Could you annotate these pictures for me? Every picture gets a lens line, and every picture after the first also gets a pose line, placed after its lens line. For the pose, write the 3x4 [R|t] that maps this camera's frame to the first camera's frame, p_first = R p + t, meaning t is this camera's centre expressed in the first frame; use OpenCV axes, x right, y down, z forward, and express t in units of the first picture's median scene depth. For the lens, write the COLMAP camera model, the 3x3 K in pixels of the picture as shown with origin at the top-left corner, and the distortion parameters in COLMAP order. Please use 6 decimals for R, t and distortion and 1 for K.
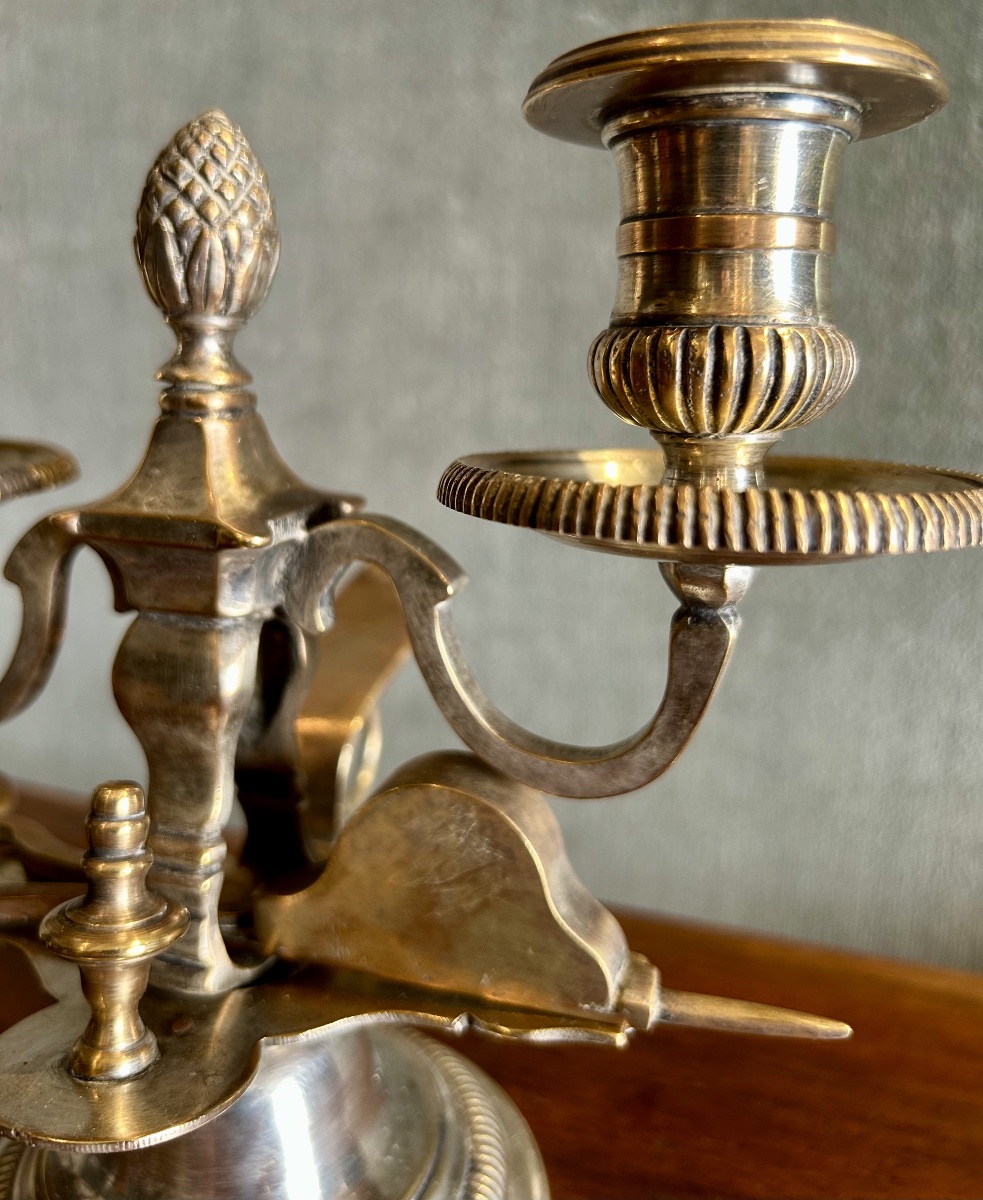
lens RADIAL K [[979.0, 0, 497.9], [0, 979.0, 599.5], [0, 0, 1]] dist [-0.004489, 0.000515]
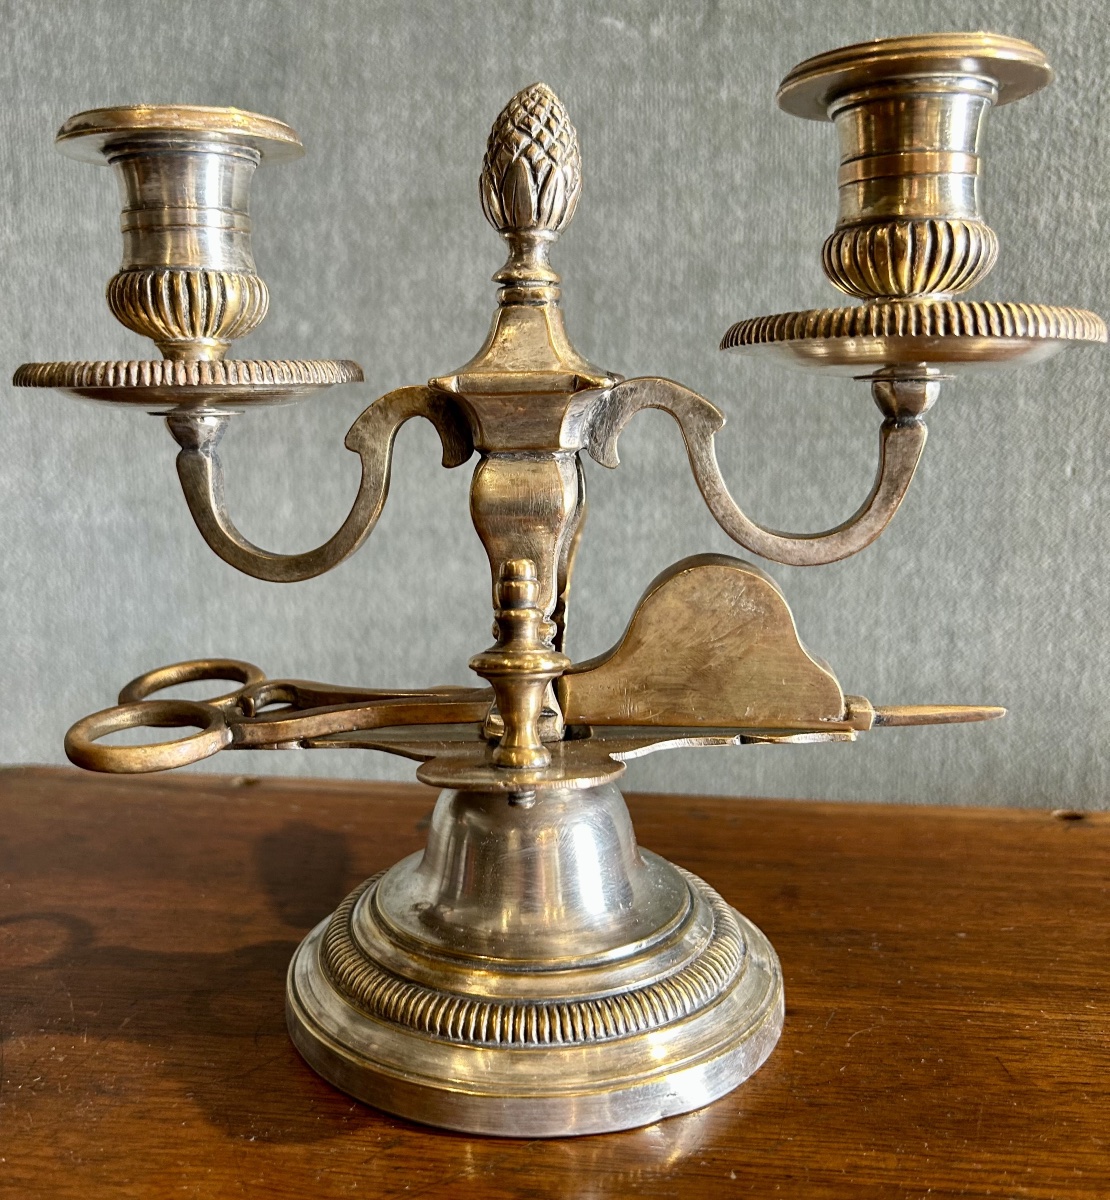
lens RADIAL K [[1065.9, 0, 553.5], [0, 1065.9, 628.6], [0, 0, 1]] dist [0.011423, -0.006215]
pose [[0.985092, -0.060268, 0.161126, -0.586692], [0.063287, 0.997902, -0.013663, 0.310628], [-0.159965, 0.023657, 0.986839, -0.510667]]
